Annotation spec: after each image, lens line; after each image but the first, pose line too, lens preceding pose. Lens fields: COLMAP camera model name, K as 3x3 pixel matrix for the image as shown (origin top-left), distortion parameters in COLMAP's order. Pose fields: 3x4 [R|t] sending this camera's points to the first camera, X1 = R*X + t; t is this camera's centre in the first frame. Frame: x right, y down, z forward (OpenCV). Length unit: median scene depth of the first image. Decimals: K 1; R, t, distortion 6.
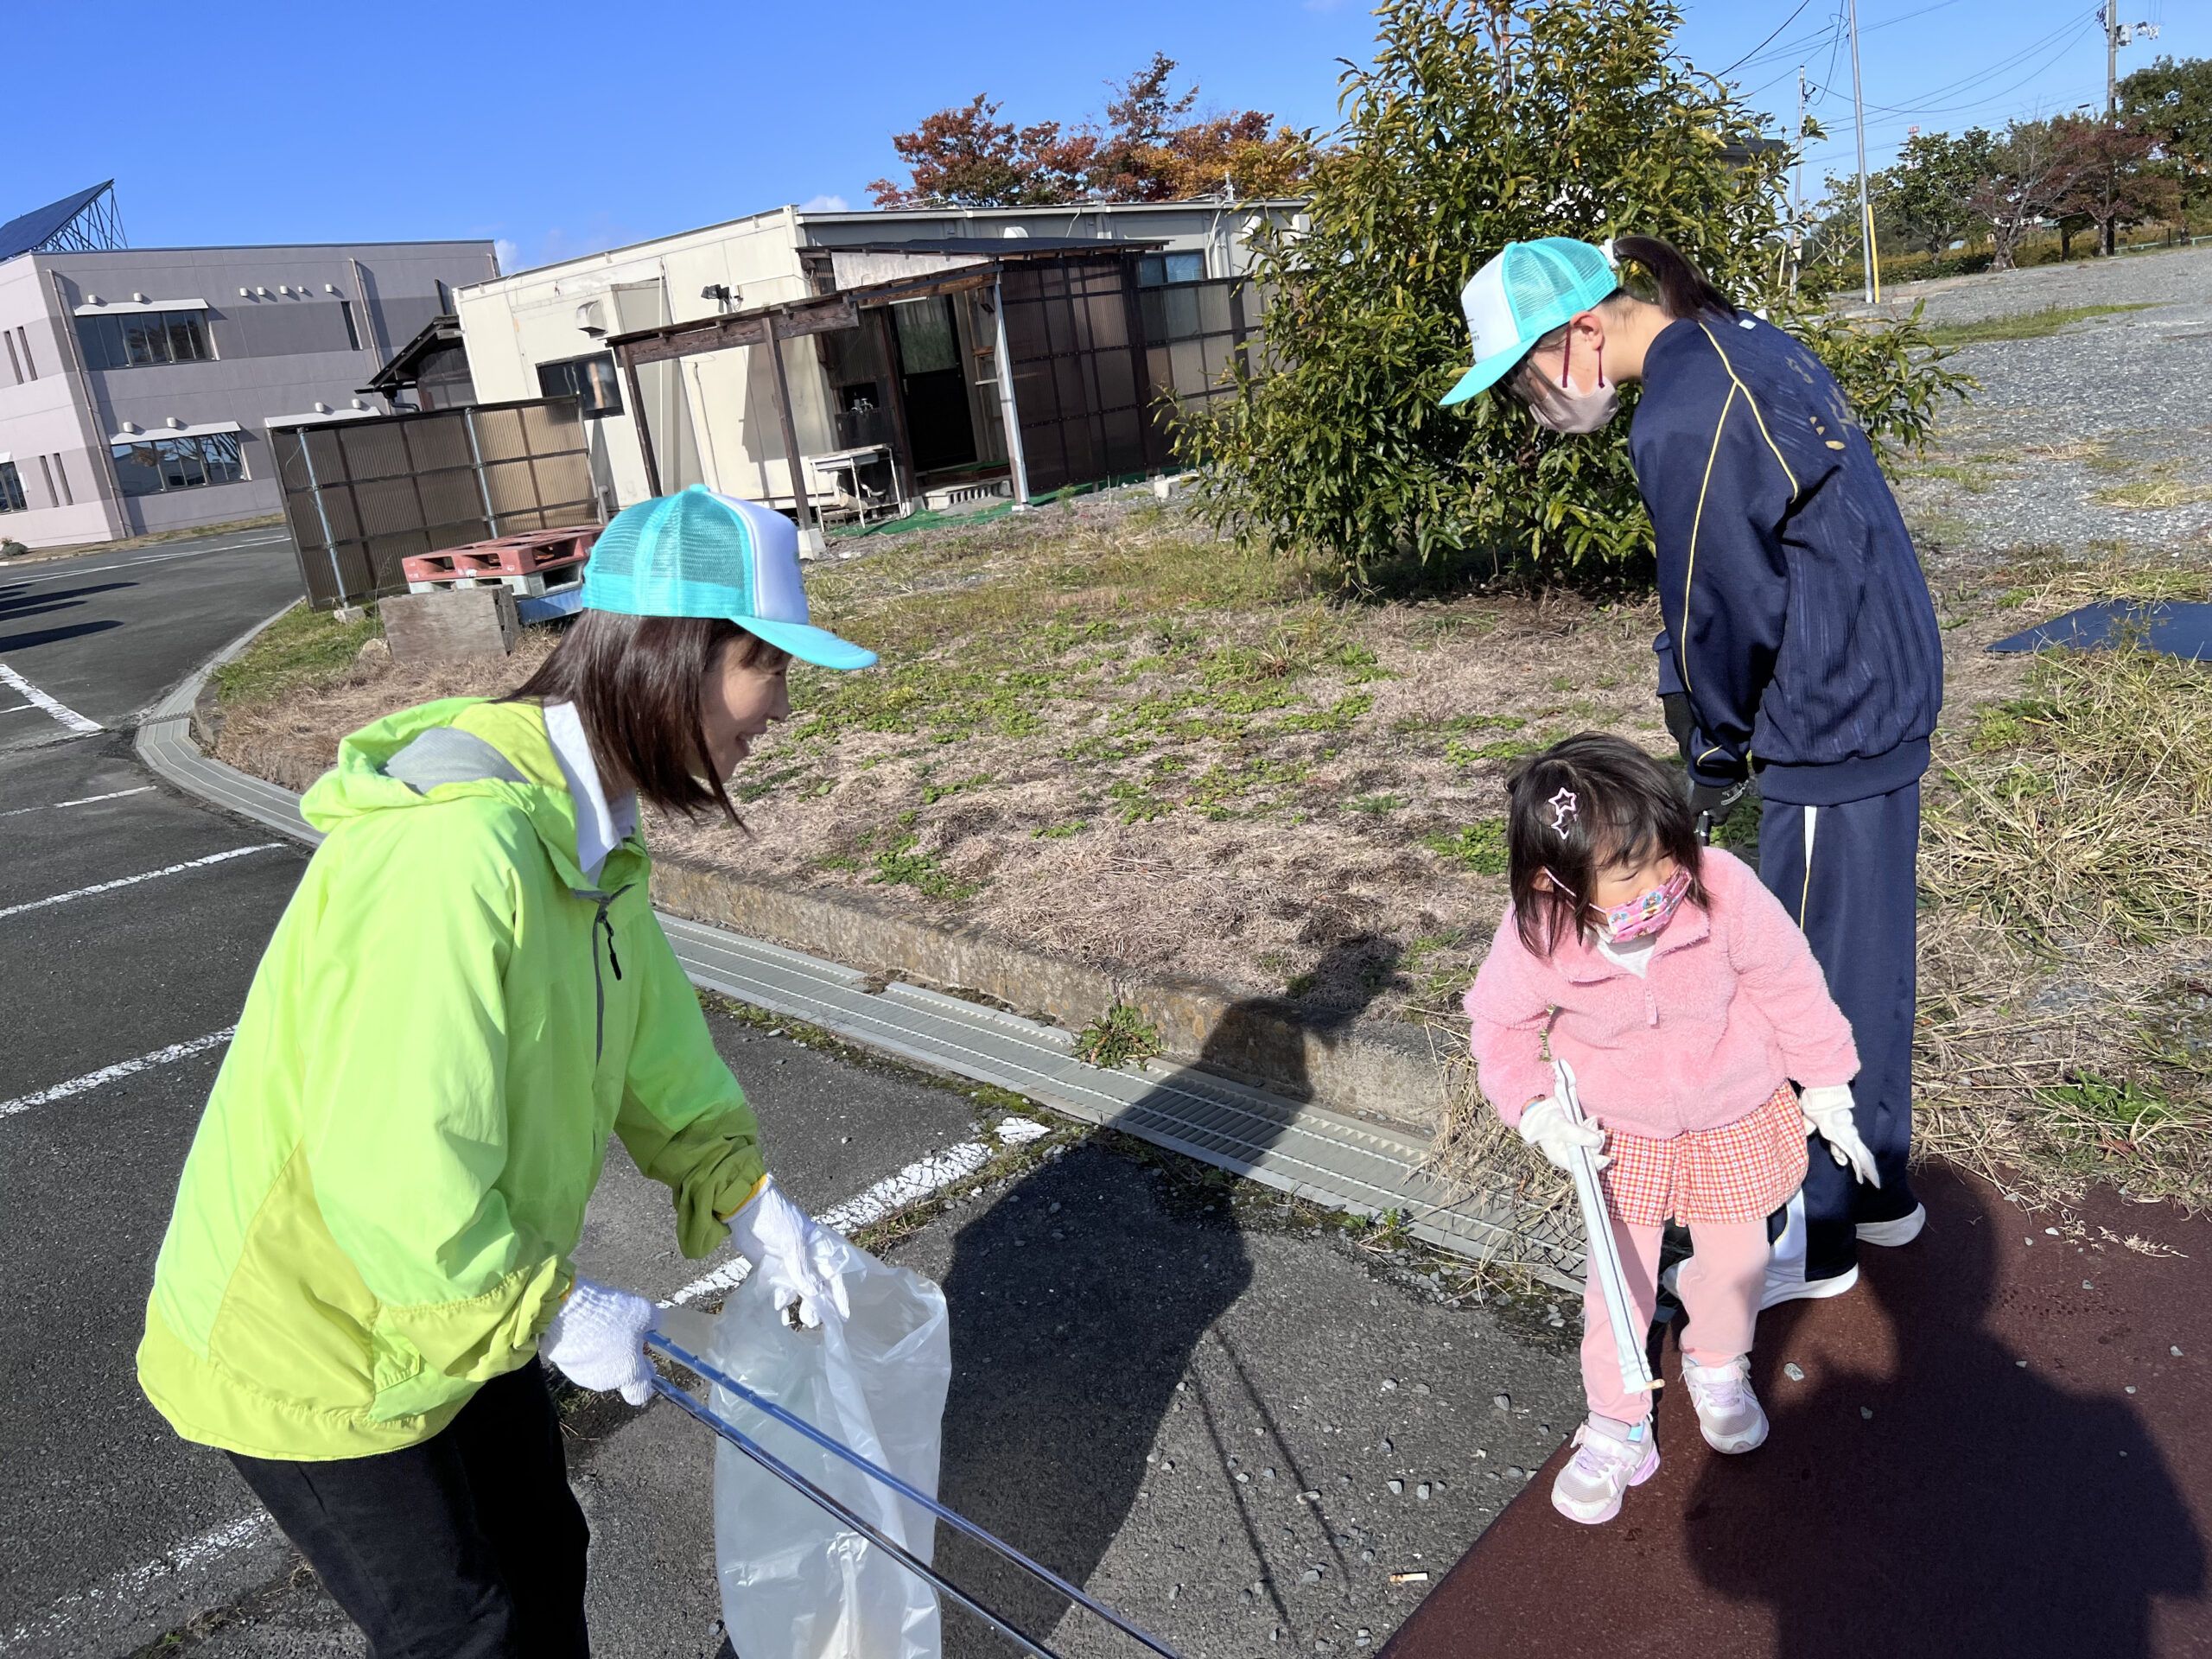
lens RADIAL K [[1670.7, 0, 1106.0], [0, 1670.7, 829.5], [0, 0, 1]] dist [0.048277, -0.057978]
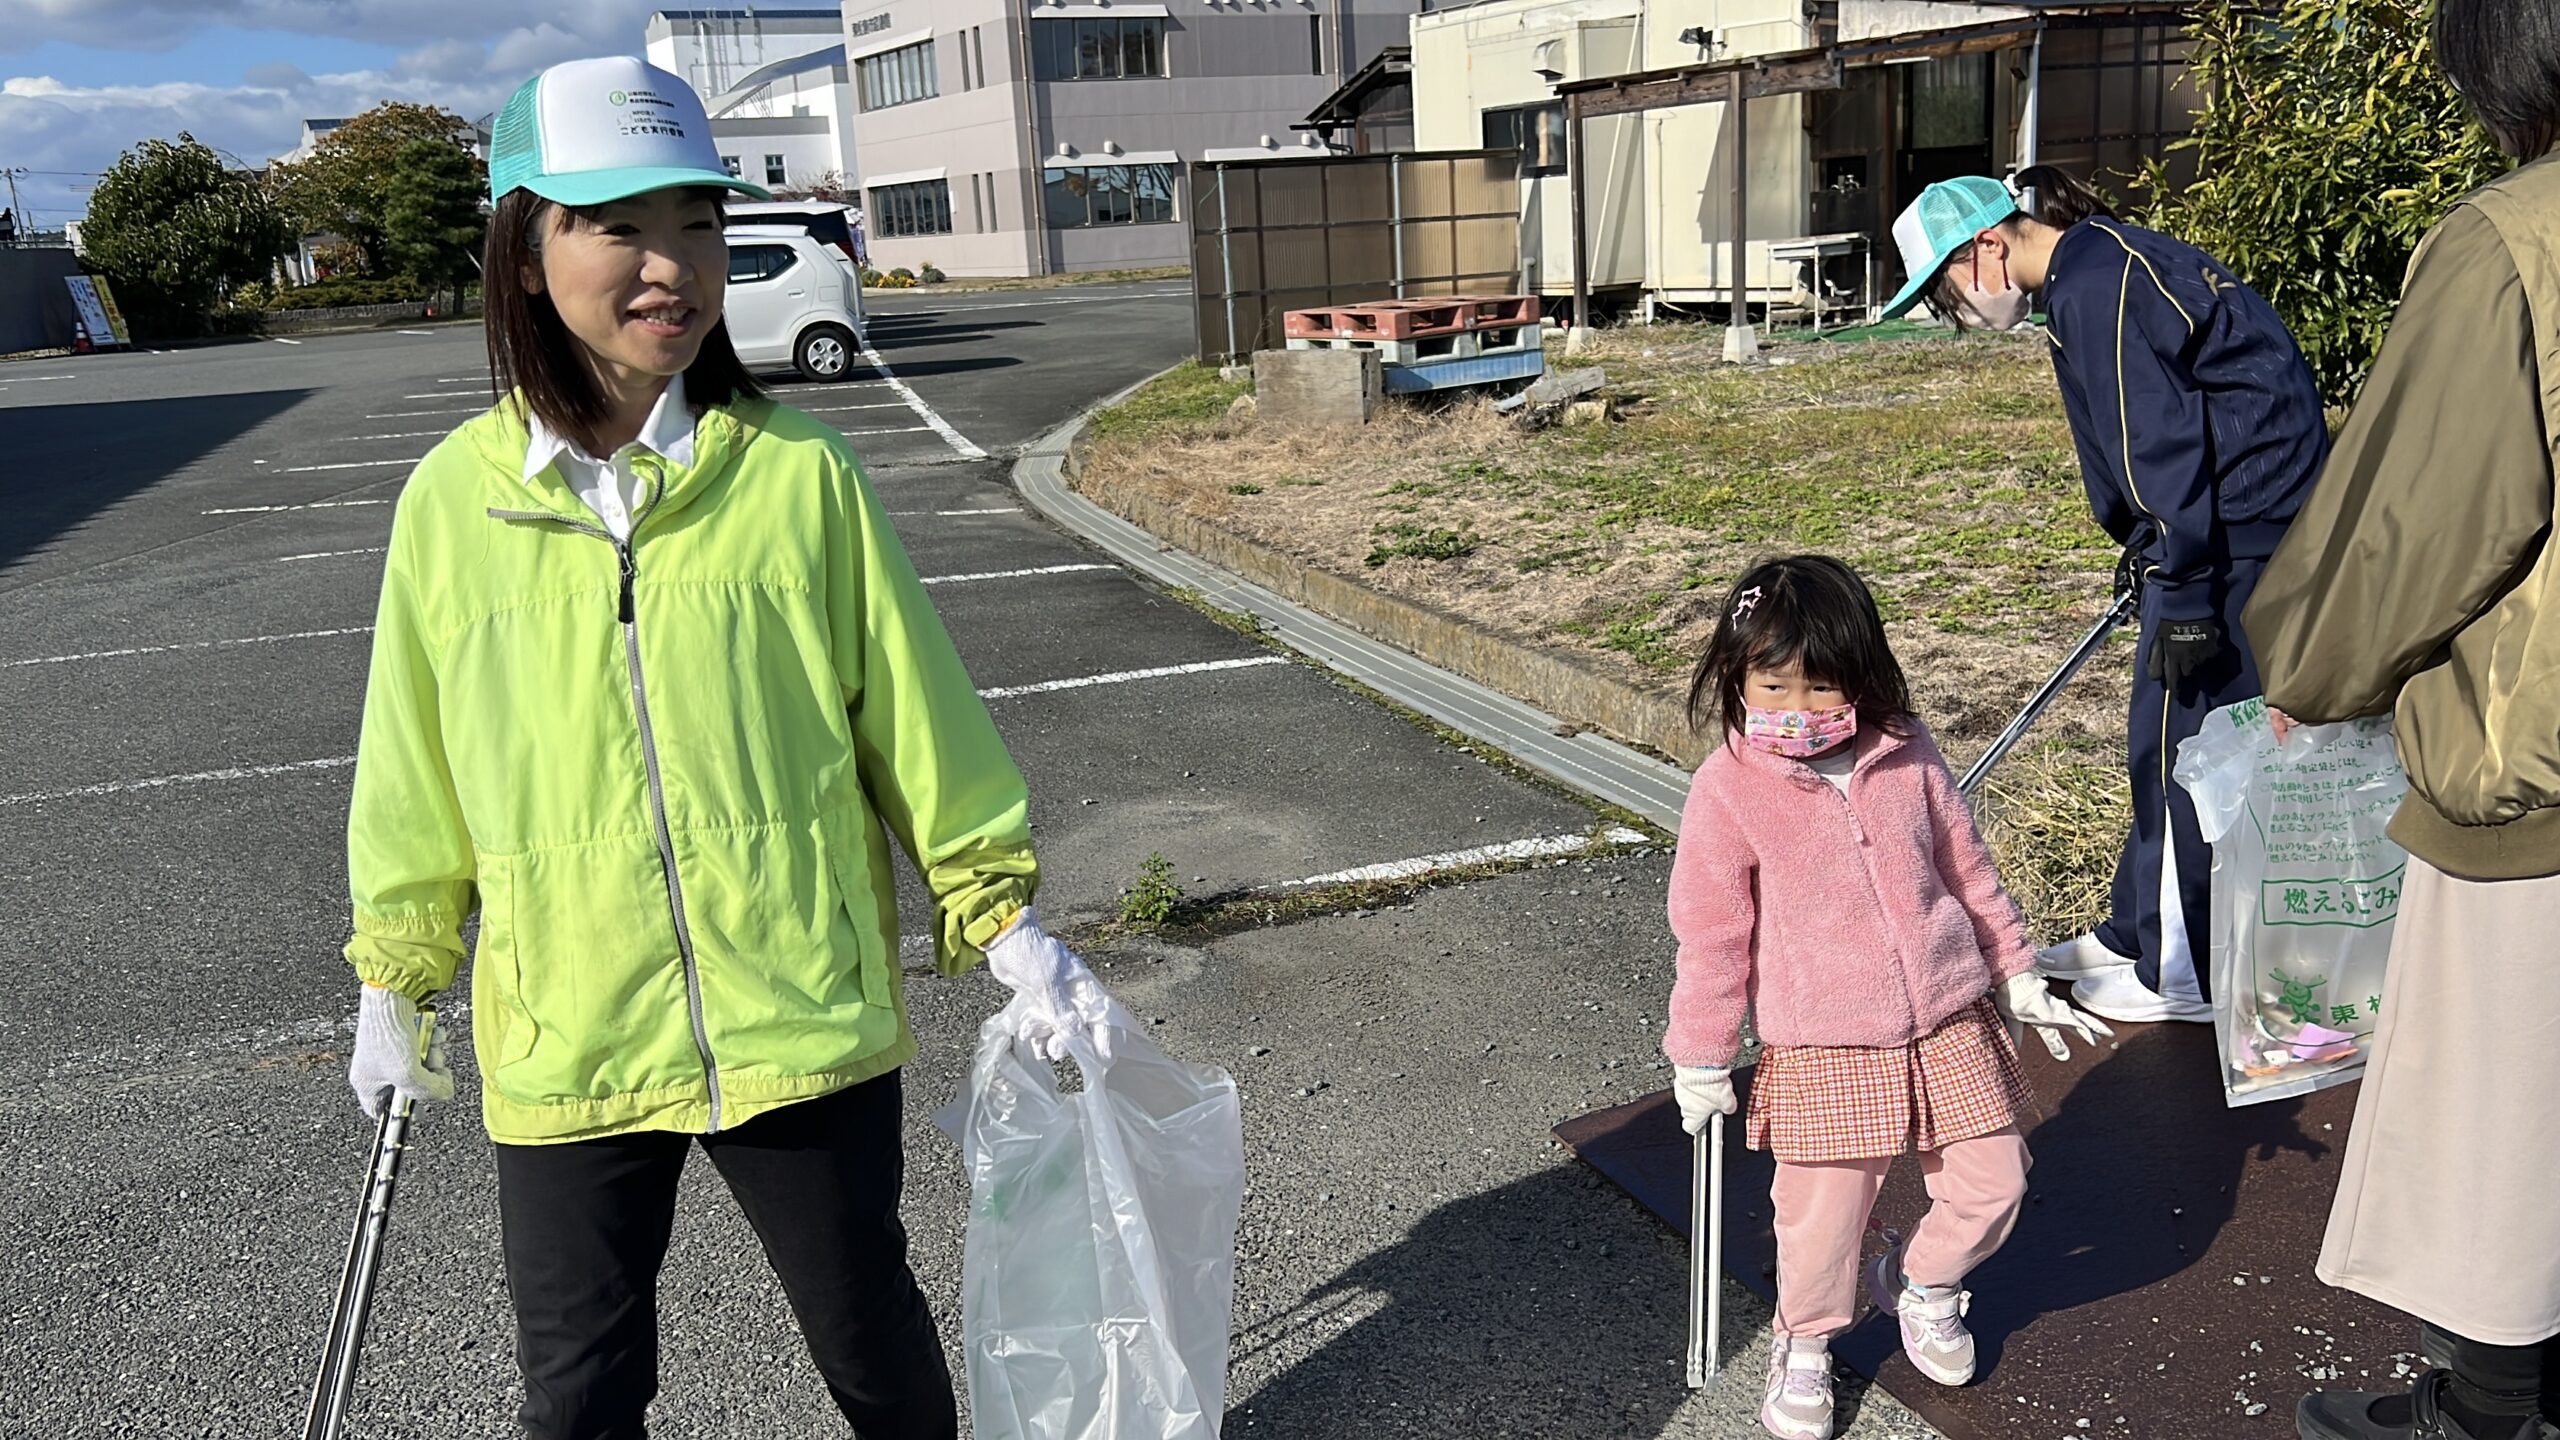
lens RADIAL K [[2166.7, 0, 1291.4], [0, 2166.7, 764.2], [0, 0, 1]] dist [0.130860, -0.337085]
pose [[0.912897, 0.174095, -0.369201, 0.057372], [-0.168001, 0.984575, 0.048868, 0.020235], [0.372013, 0.017415, 0.928064, -0.092773]]
